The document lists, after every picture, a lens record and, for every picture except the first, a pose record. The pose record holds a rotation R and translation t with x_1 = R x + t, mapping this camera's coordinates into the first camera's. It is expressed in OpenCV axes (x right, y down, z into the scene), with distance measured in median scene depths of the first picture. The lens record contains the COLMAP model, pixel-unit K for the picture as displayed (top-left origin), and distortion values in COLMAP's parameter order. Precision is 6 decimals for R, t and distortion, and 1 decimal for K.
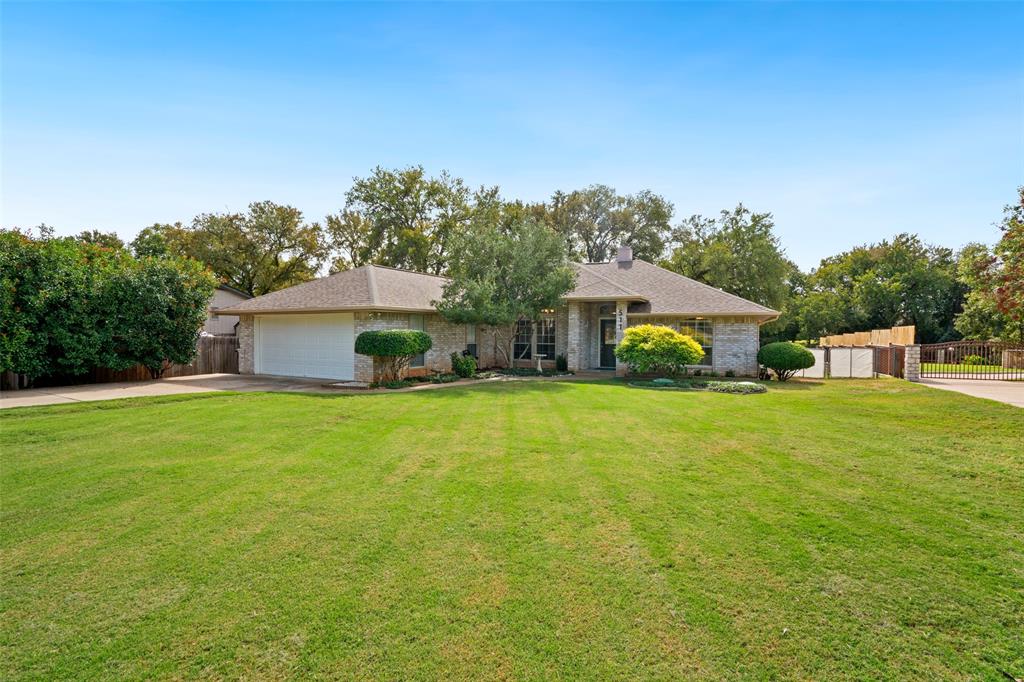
lens RADIAL K [[471.6, 0, 512.0], [0, 471.6, 341.0], [0, 0, 1]] dist [-0.052067, 0.018498]
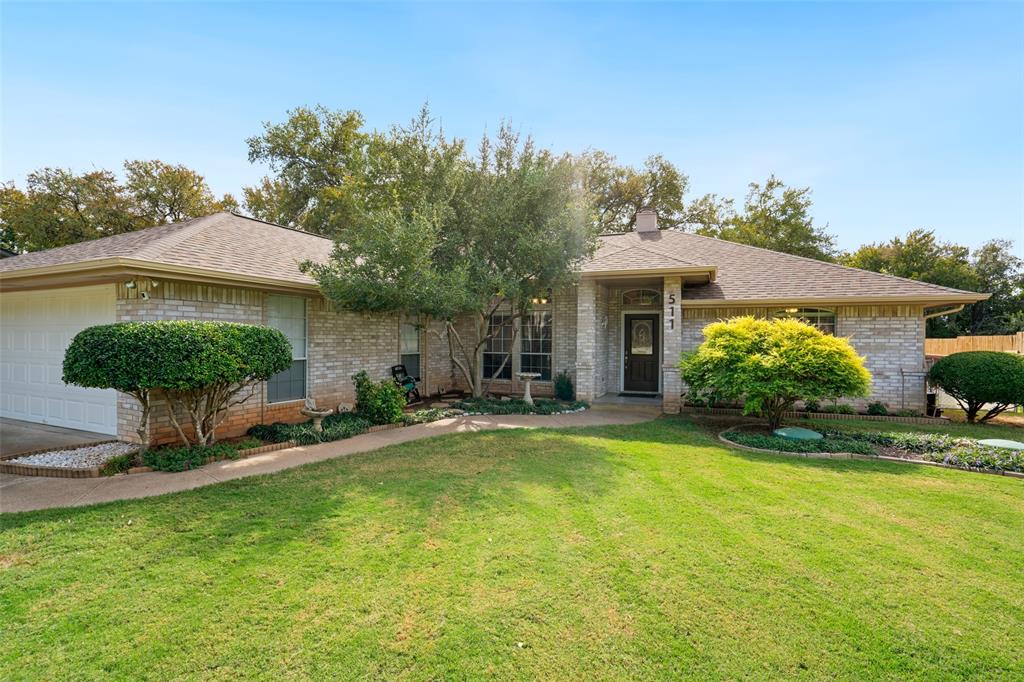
lens RADIAL K [[471.6, 0, 512.0], [0, 471.6, 341.0], [0, 0, 1]] dist [-0.052067, 0.018498]
pose [[0.998371, 0.000857, 0.057043, 0.007058], [0.000095, 0.999861, -0.016697, -0.000411], [-0.057049, 0.016675, 0.998232, 0.431912]]
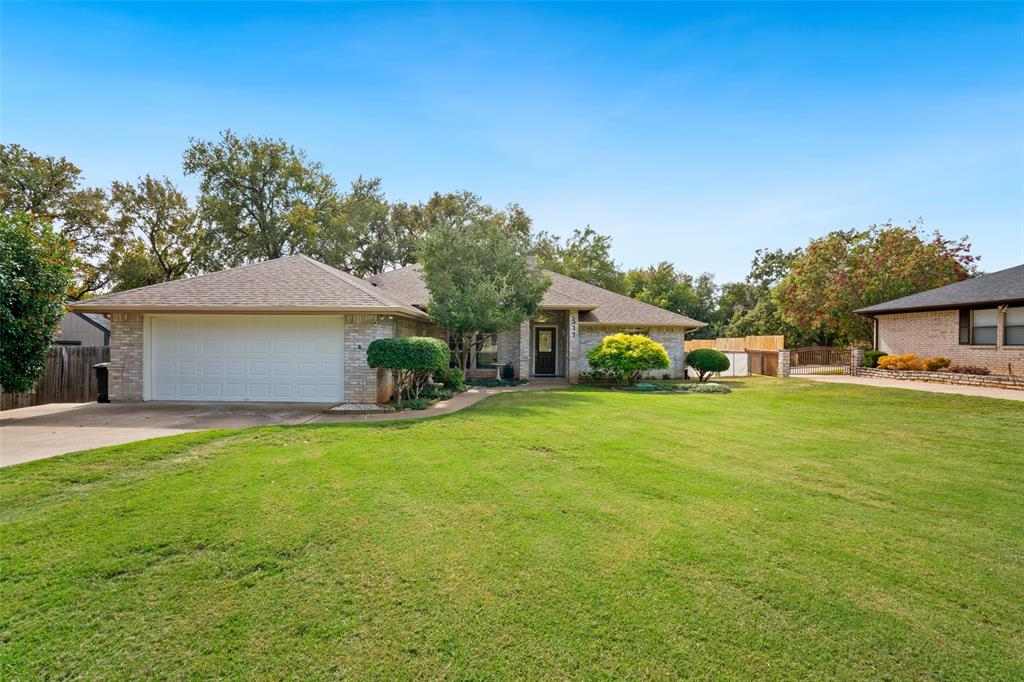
lens RADIAL K [[471.6, 0, 512.0], [0, 471.6, 341.0], [0, 0, 1]] dist [-0.052067, 0.018498]
pose [[0.886535, 0.000621, 0.462660, -0.352674], [0.005393, 0.999917, -0.011676, -0.005295], [-0.462629, 0.012846, 0.886459, 0.141666]]
